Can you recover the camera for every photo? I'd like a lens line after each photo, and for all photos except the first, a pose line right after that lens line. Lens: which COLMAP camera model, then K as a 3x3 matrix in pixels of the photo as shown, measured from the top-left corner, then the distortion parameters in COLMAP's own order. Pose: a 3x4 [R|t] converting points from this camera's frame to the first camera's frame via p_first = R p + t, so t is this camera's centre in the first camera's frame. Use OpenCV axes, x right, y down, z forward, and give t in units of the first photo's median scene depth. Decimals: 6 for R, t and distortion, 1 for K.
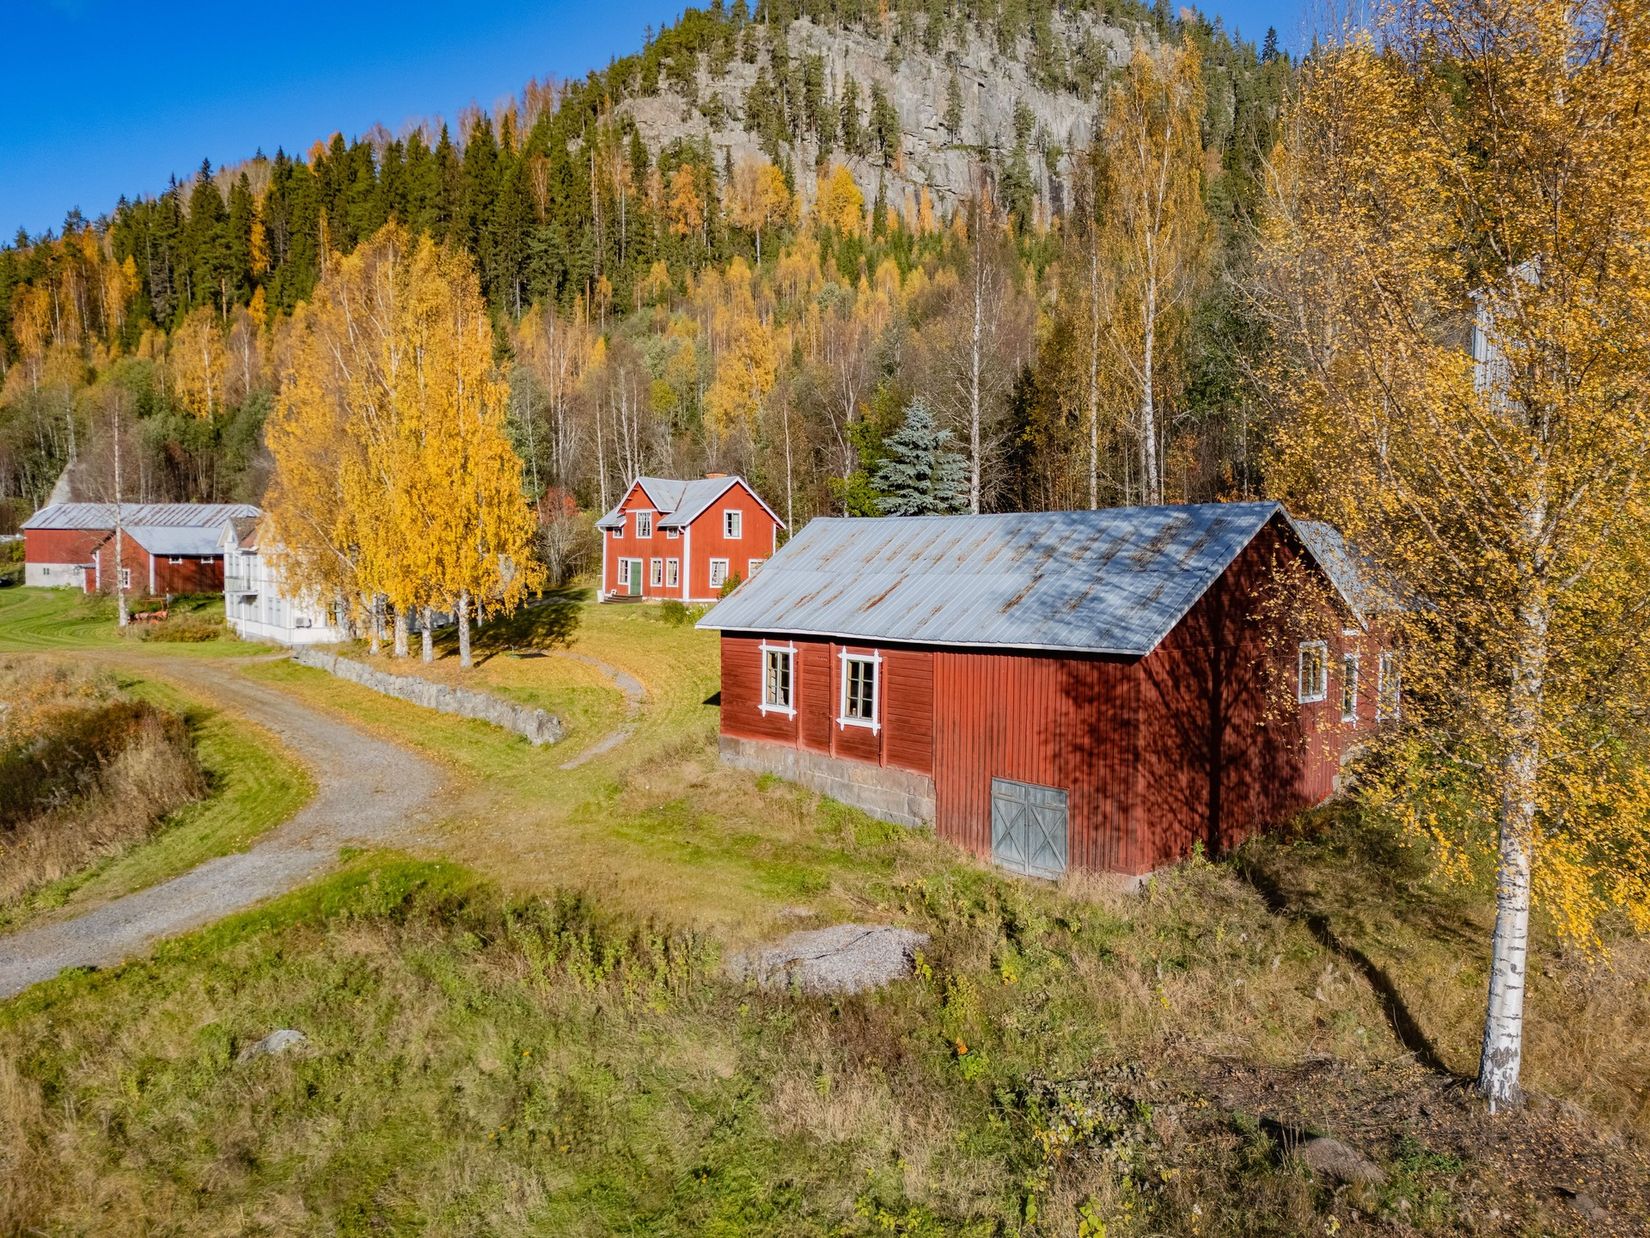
lens RADIAL K [[1247.9, 0, 817.7], [0, 1247.9, 610.4], [0, 0, 1]] dist [0.066611, -0.015091]
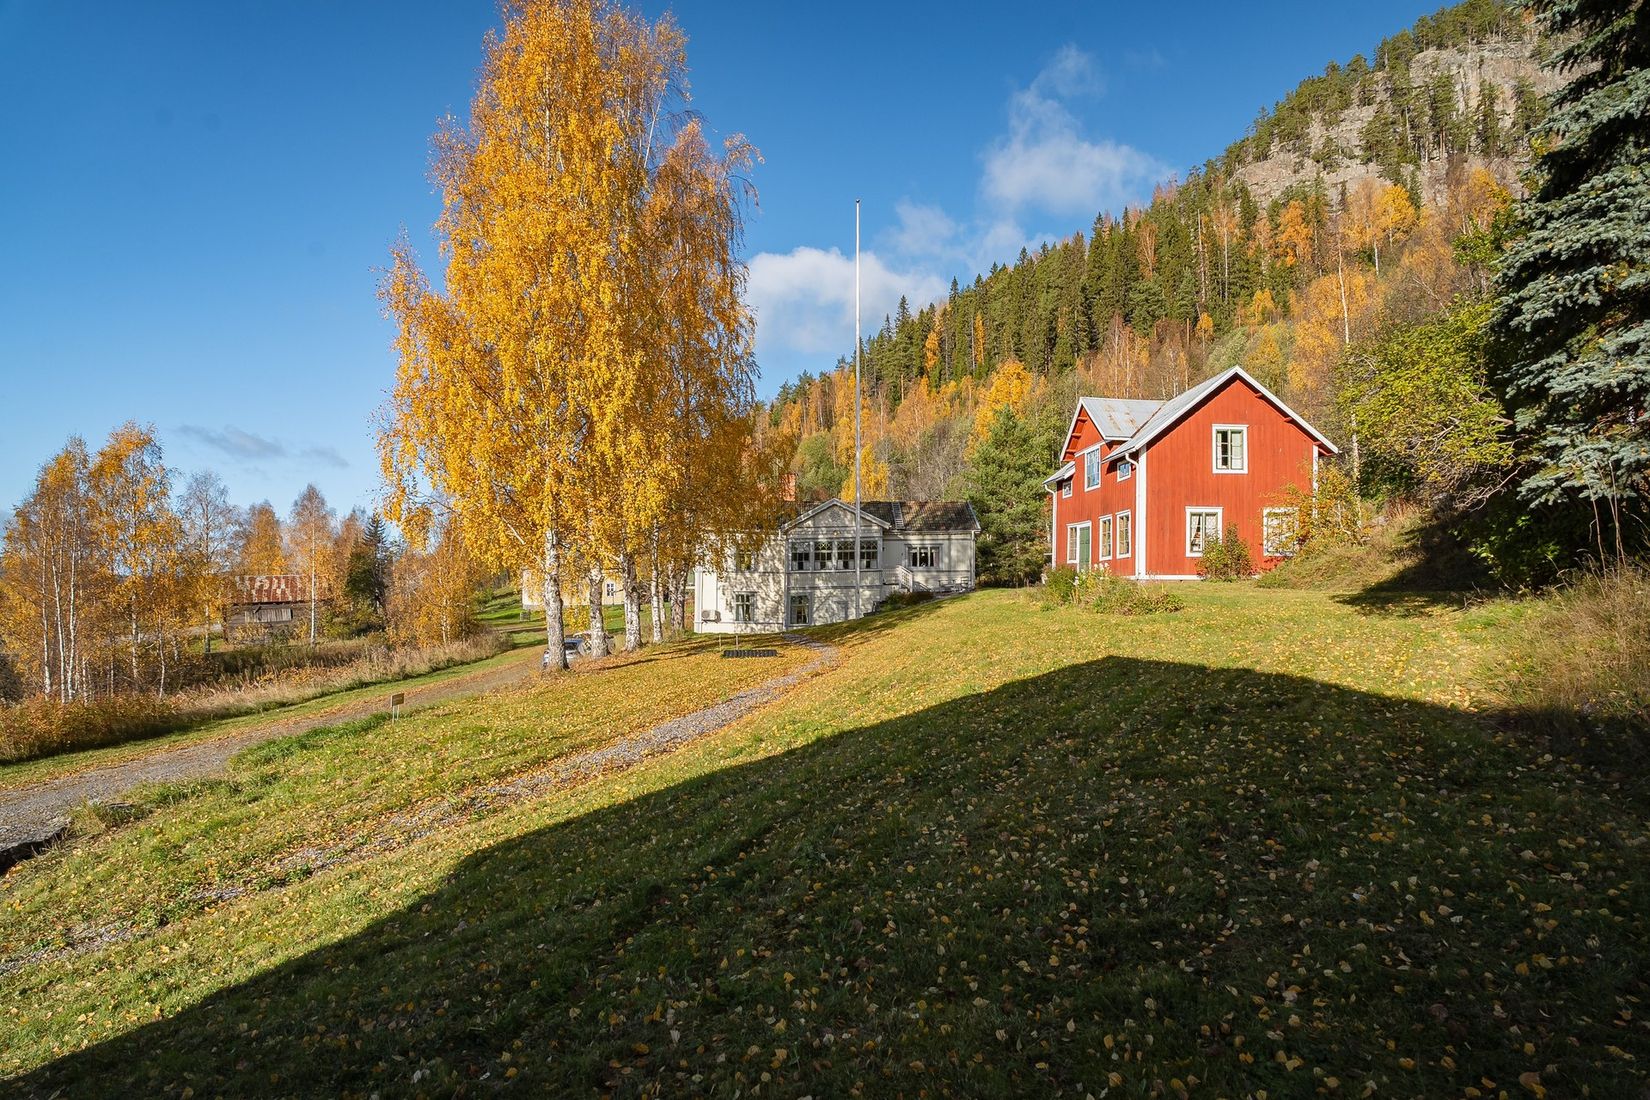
lens RADIAL K [[914.8, 0, 803.8], [0, 914.8, 585.9], [0, 0, 1]] dist [-0.021008, 0.004653]
pose [[0.804713, -0.020555, -0.593308, 0.008222], [-0.012149, 0.998621, -0.051074, 0.006933], [0.593540, 0.048308, 0.803354, 0.189836]]
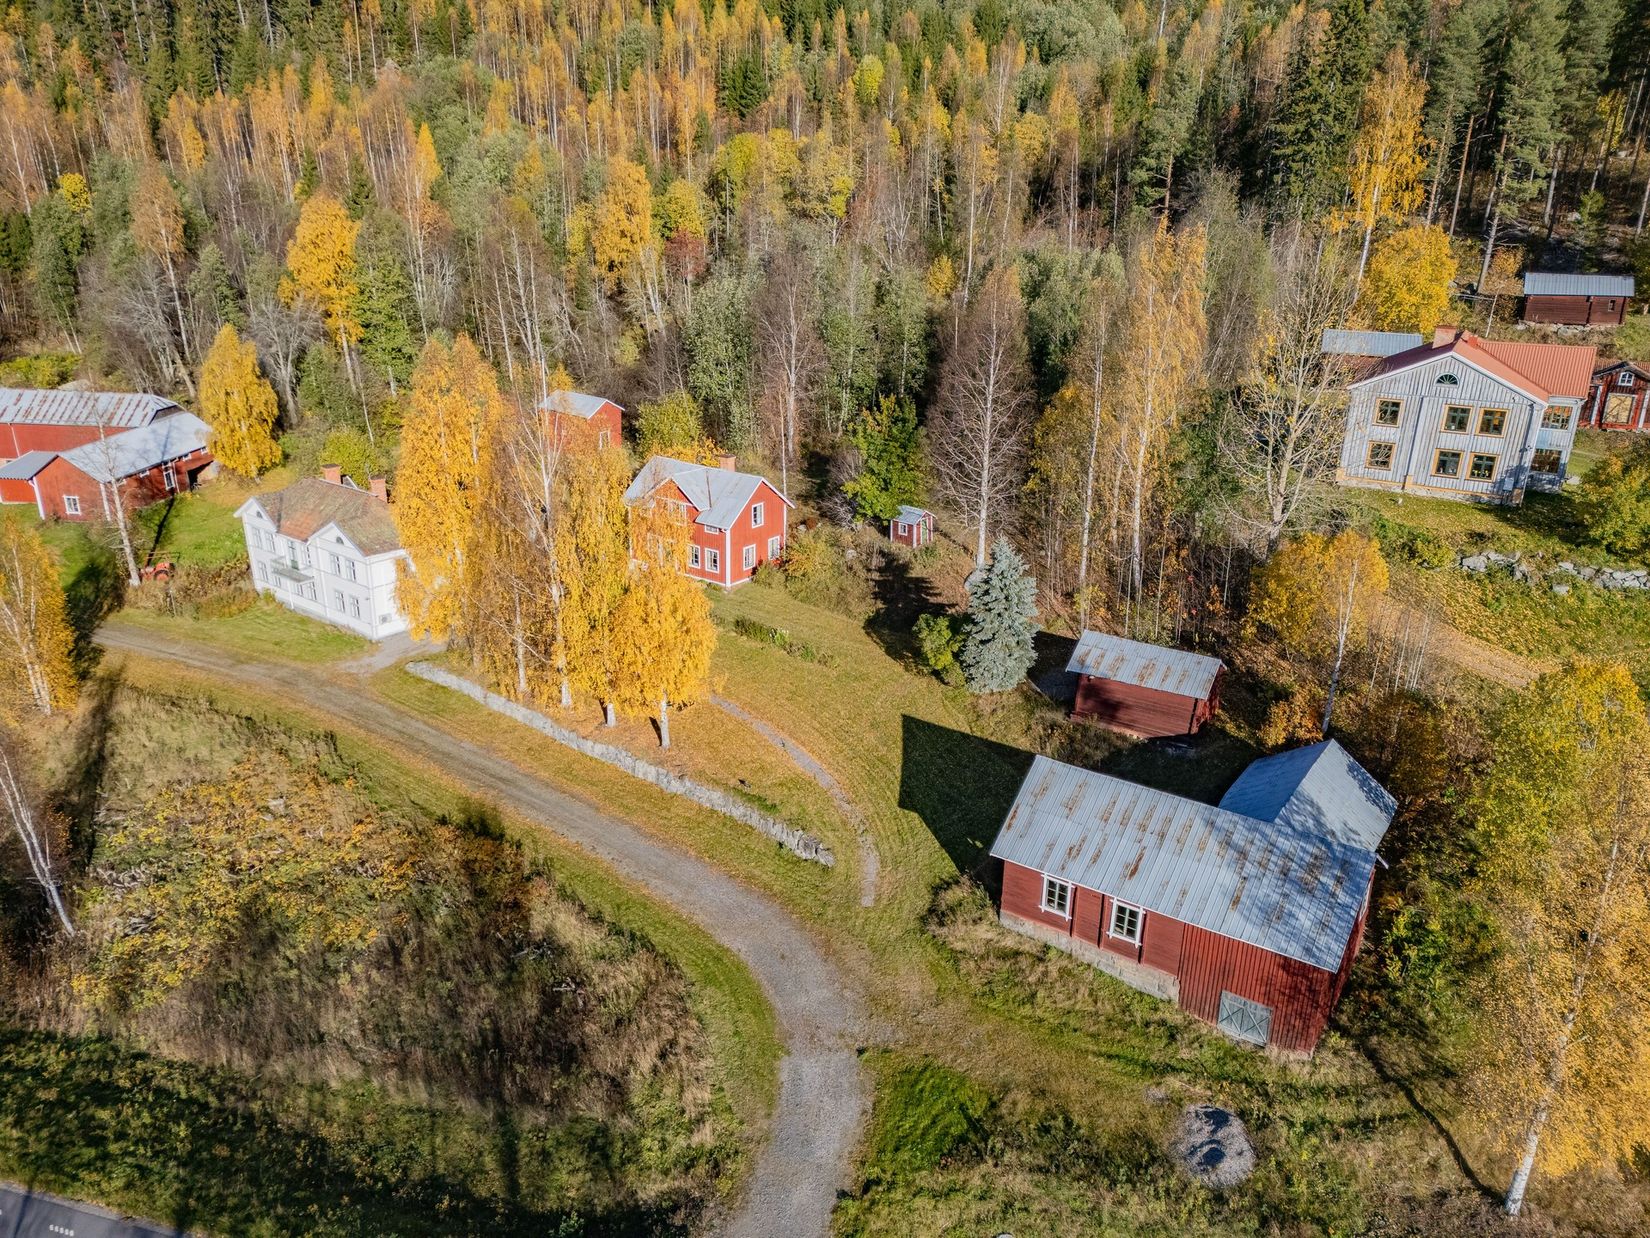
lens RADIAL K [[1247.9, 0, 829.3], [0, 1247.9, 621.2], [0, 0, 1]] dist [0.066611, -0.015091]
pose [[0.967784, -0.090572, 0.234926, -0.103099], [0.011201, 0.947622, 0.319199, -0.125075], [-0.251531, -0.306284, 0.918108, -0.054045]]
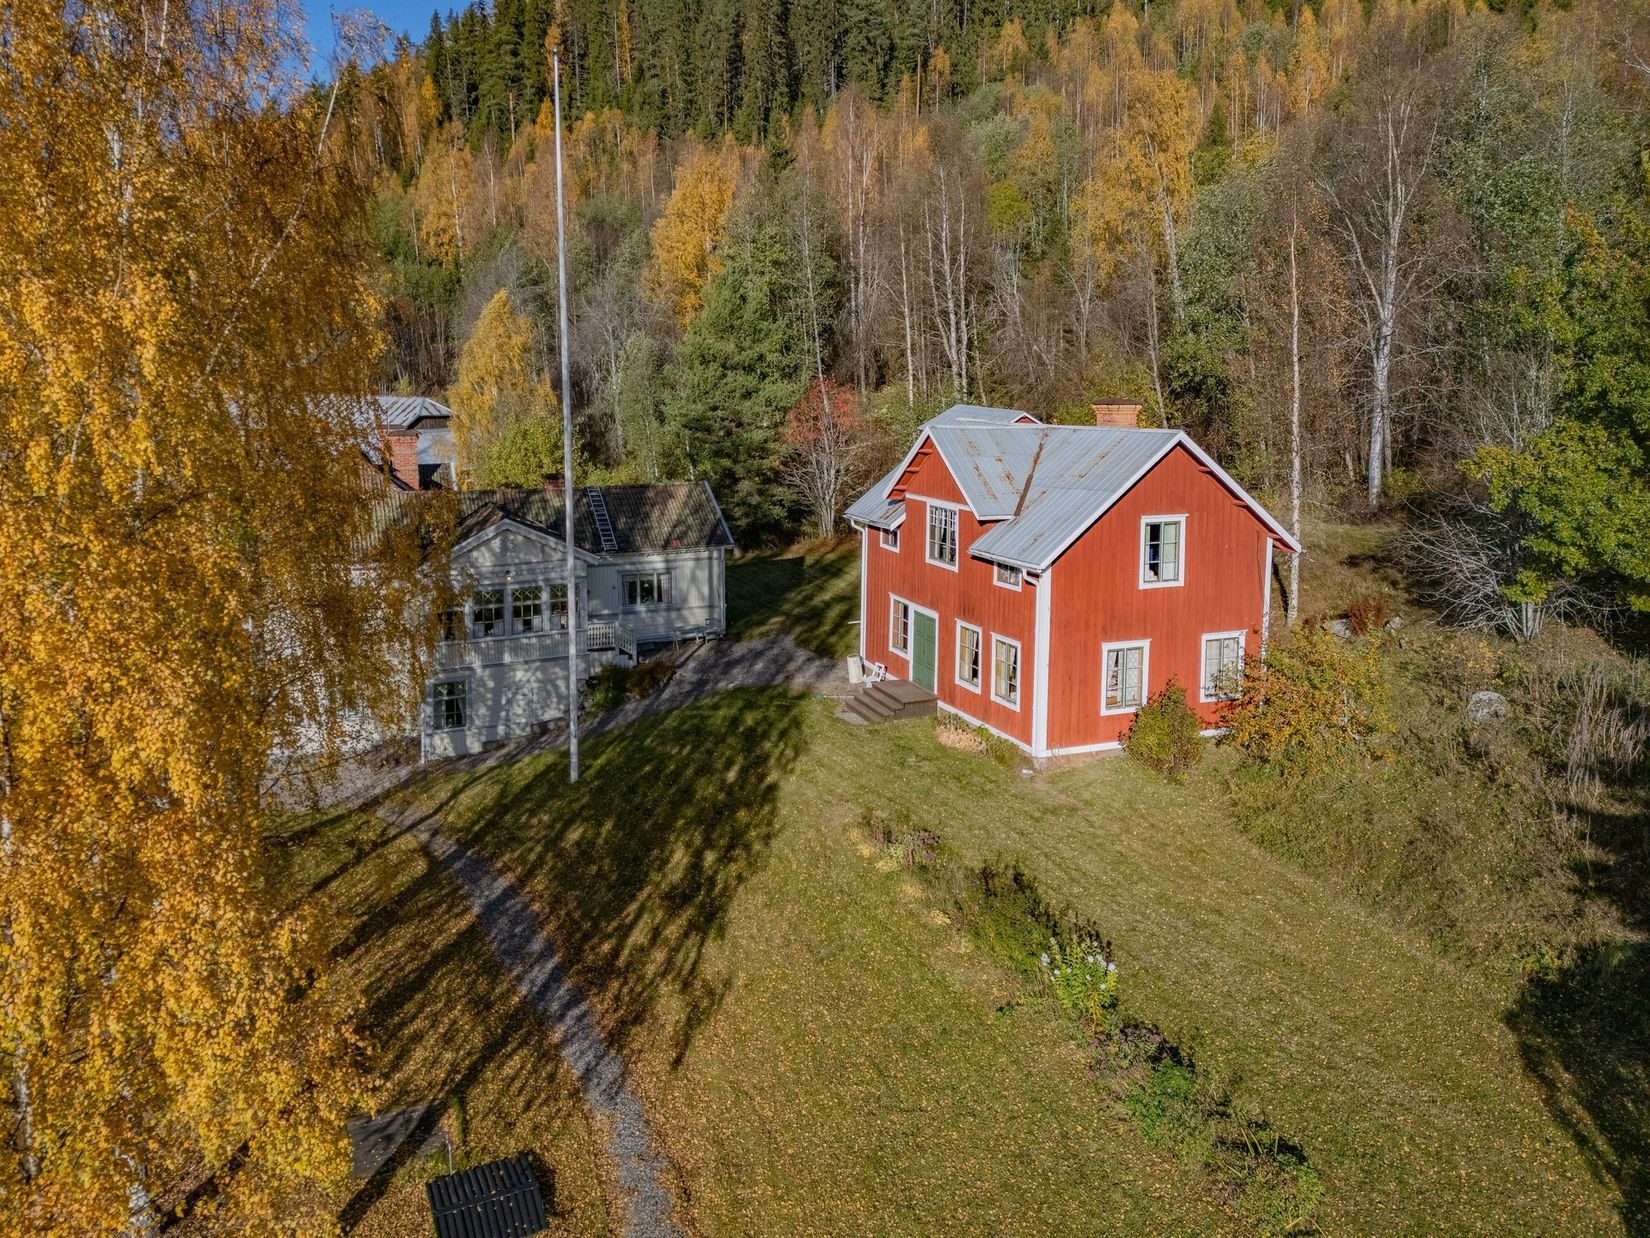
lens RADIAL K [[1247.9, 0, 815.5], [0, 1247.9, 521.7], [0, 0, 1]] dist [0.066611, -0.015091]
pose [[0.960372, 0.017820, -0.278151, -0.022279], [0.005462, 0.996559, 0.082705, -0.039117], [0.278668, -0.080947, 0.956970, 0.209079]]
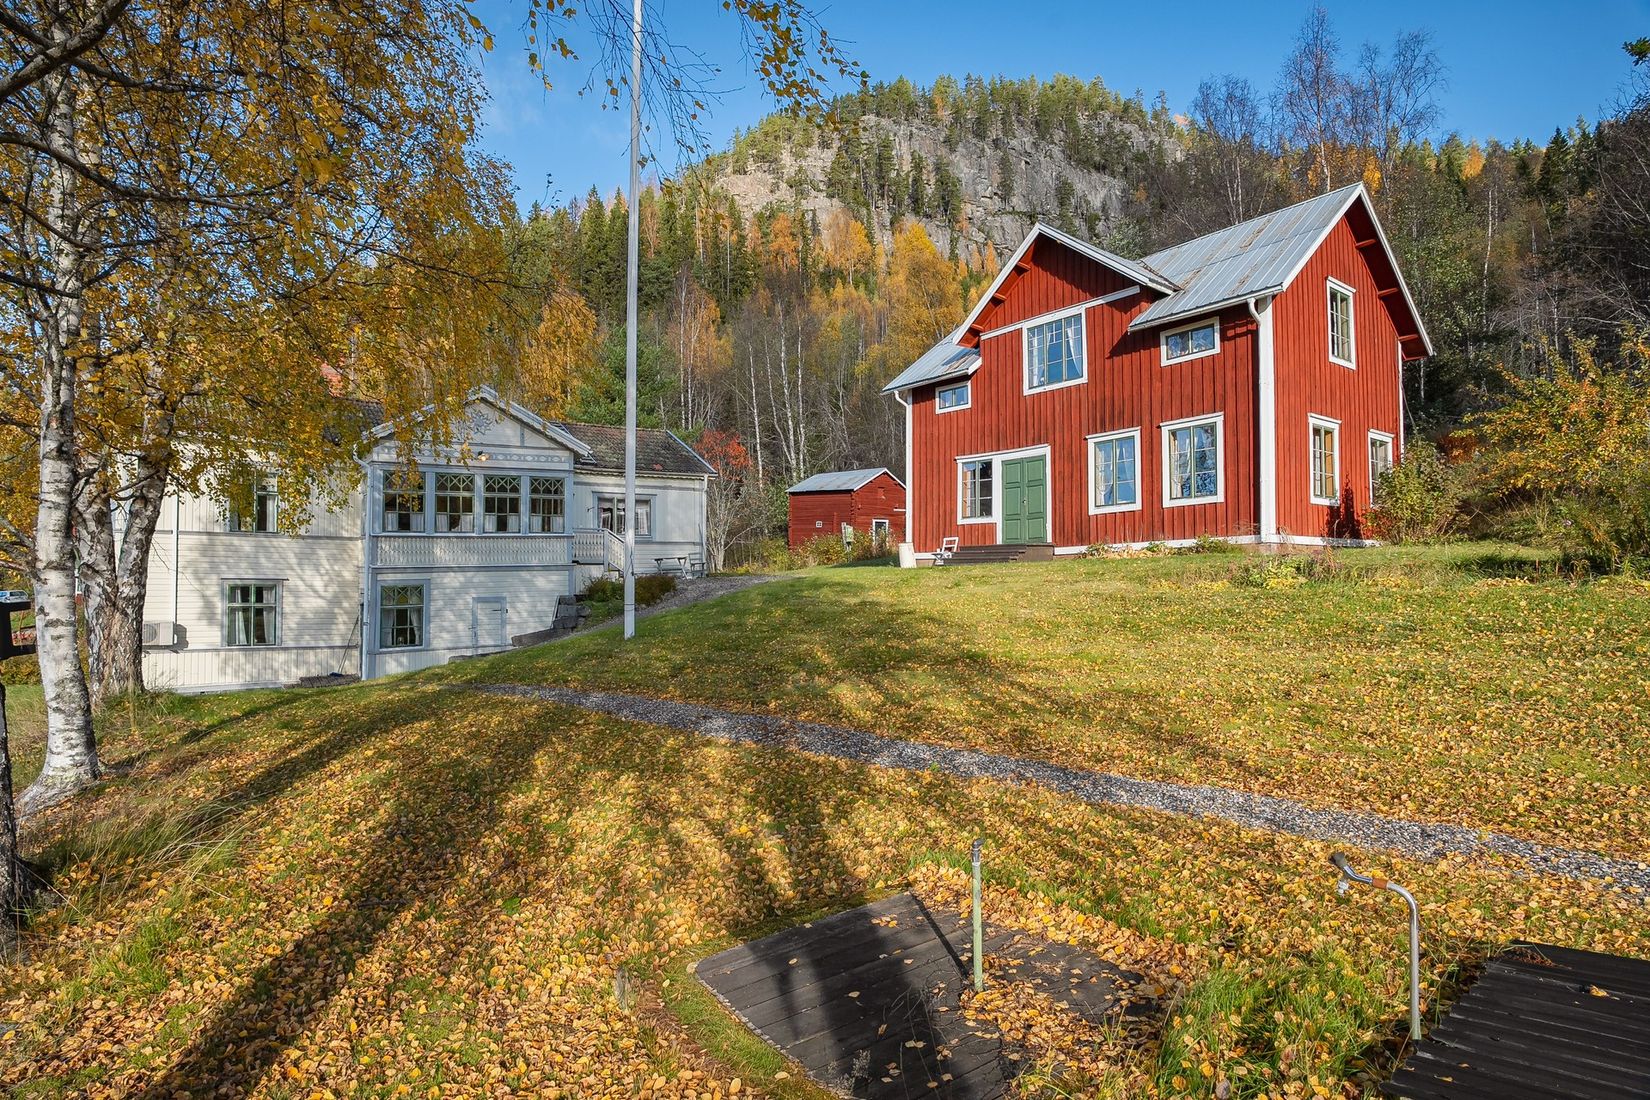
lens RADIAL K [[914.8, 0, 820.2], [0, 914.8, 554.8], [0, 0, 1]] dist [-0.021008, 0.004653]
pose [[0.999562, -0.025802, -0.014462, -0.074046], [0.024532, 0.996332, -0.081980, 0.004129], [0.016524, 0.081589, 0.996529, 0.264449]]
